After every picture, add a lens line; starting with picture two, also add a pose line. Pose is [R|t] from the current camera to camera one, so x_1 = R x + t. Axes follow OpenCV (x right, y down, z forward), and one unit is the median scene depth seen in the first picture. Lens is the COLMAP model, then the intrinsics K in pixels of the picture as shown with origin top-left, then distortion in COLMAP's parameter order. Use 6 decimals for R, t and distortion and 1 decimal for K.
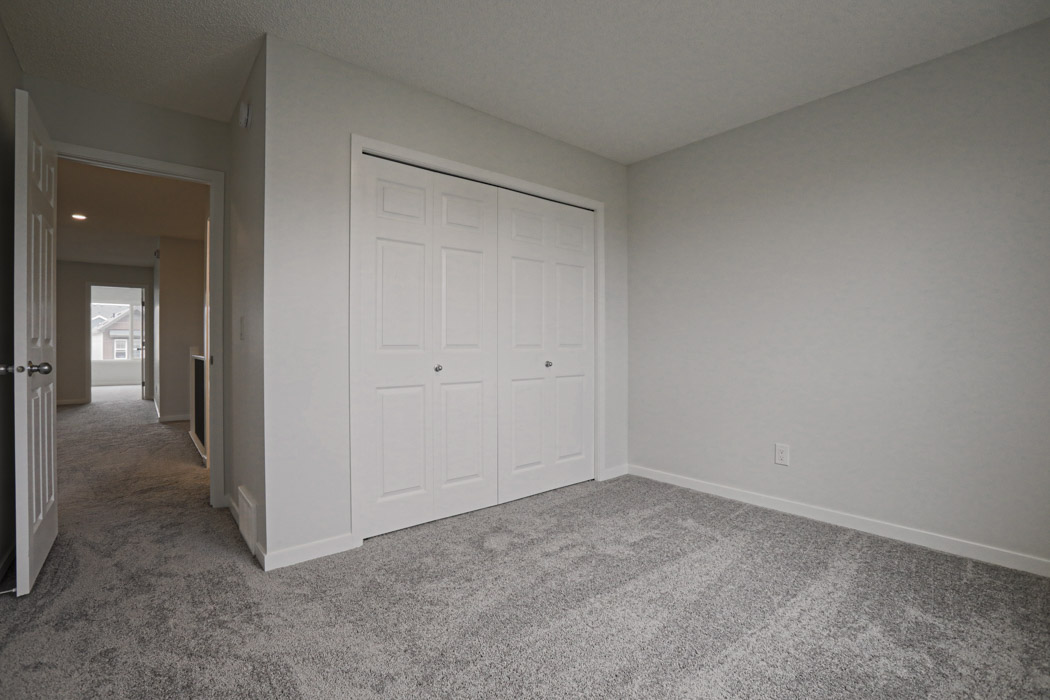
lens RADIAL K [[478.8, 0, 519.8], [0, 478.8, 345.2], [0, 0, 1]] dist [-0.042719, 0.013364]
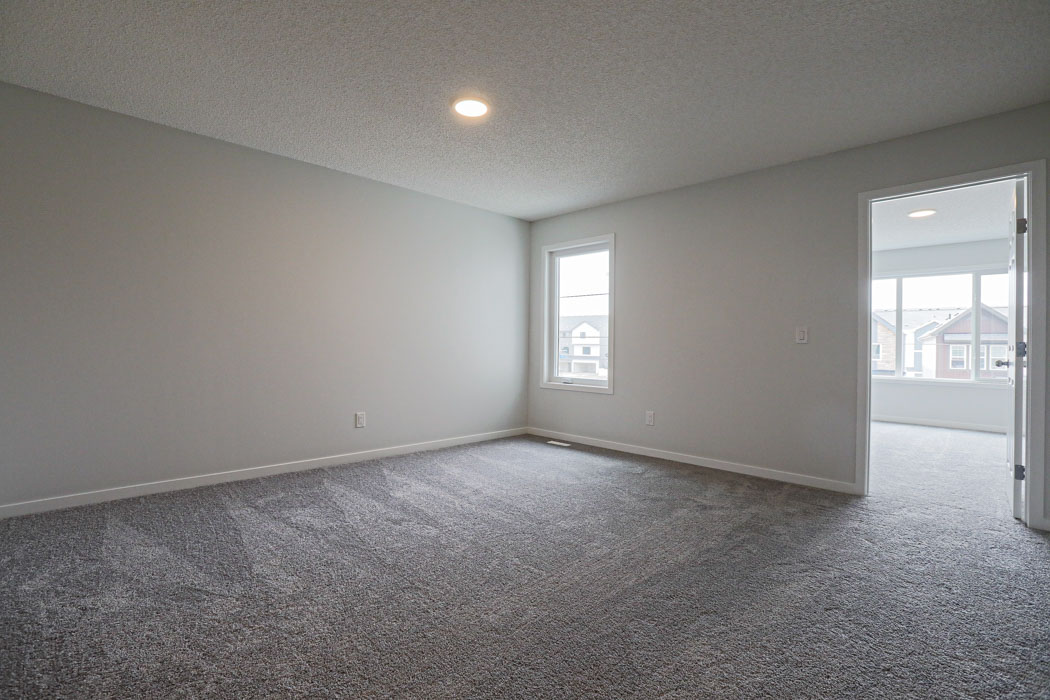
lens RADIAL K [[478.8, 0, 522.5], [0, 478.8, 346.4], [0, 0, 1]] dist [-0.042719, 0.013364]
pose [[0.110757, -0.002017, -0.993845, -0.129414], [-0.009176, 0.999953, -0.003052, -0.000124], [0.993805, 0.009457, 0.110733, 0.153686]]
